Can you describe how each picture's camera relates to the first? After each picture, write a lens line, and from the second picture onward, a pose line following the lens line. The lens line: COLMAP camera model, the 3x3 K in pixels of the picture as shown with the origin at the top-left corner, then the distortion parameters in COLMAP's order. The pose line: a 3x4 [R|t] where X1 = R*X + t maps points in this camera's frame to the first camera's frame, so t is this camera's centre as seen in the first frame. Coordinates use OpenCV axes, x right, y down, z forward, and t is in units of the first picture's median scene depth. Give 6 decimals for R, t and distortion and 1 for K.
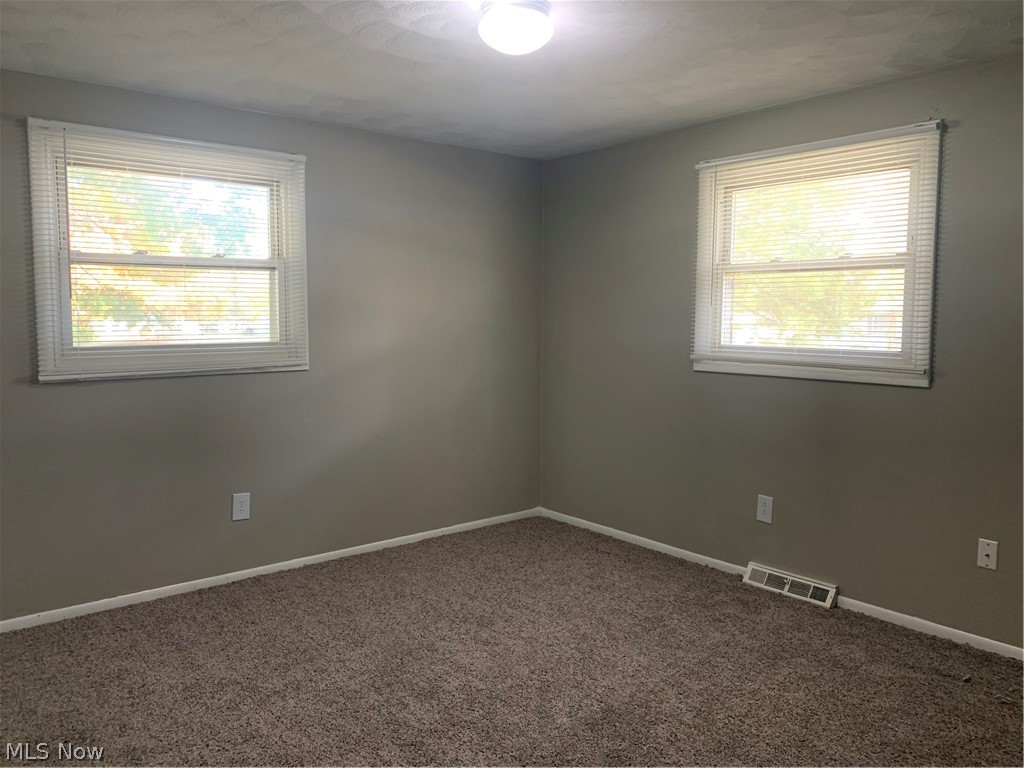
lens RADIAL K [[785.1, 0, 511.5], [0, 785.1, 384.1], [0, 0, 1]] dist [0.022905, -0.041616]
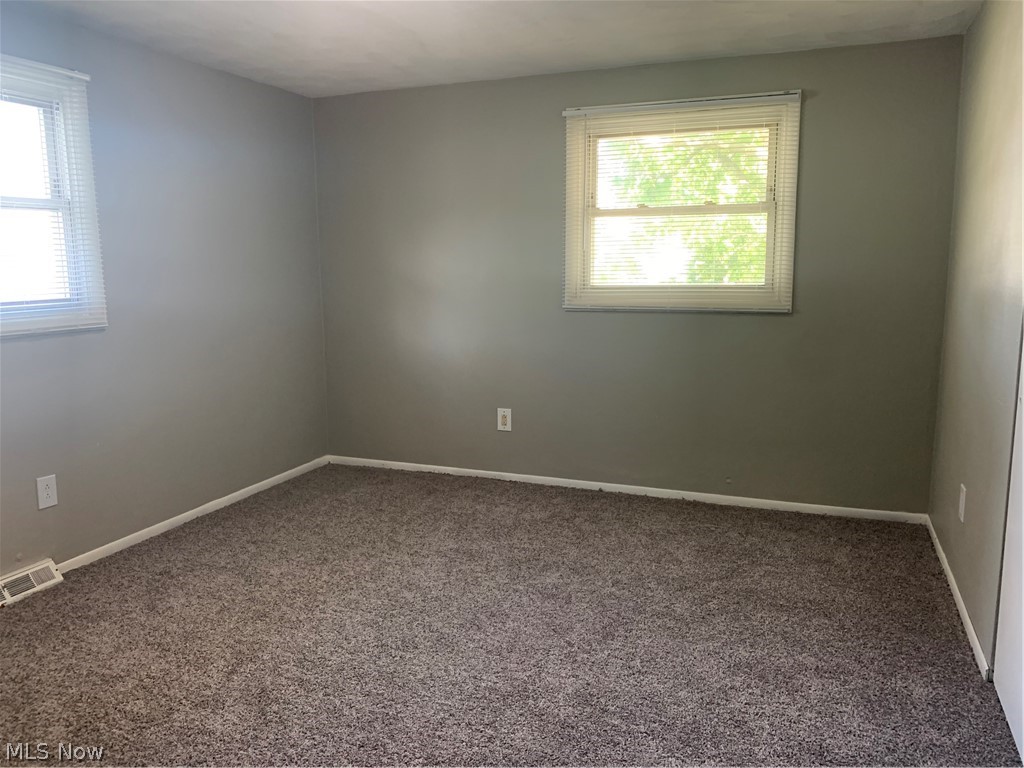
lens RADIAL K [[785.1, 0, 509.4], [0, 785.1, 381.1], [0, 0, 1]] dist [0.022905, -0.041616]
pose [[0.915918, -0.077569, 0.393798, -0.211876], [0.049893, 0.995541, 0.080055, -0.006754], [-0.398252, -0.053676, 0.915704, 0.030479]]
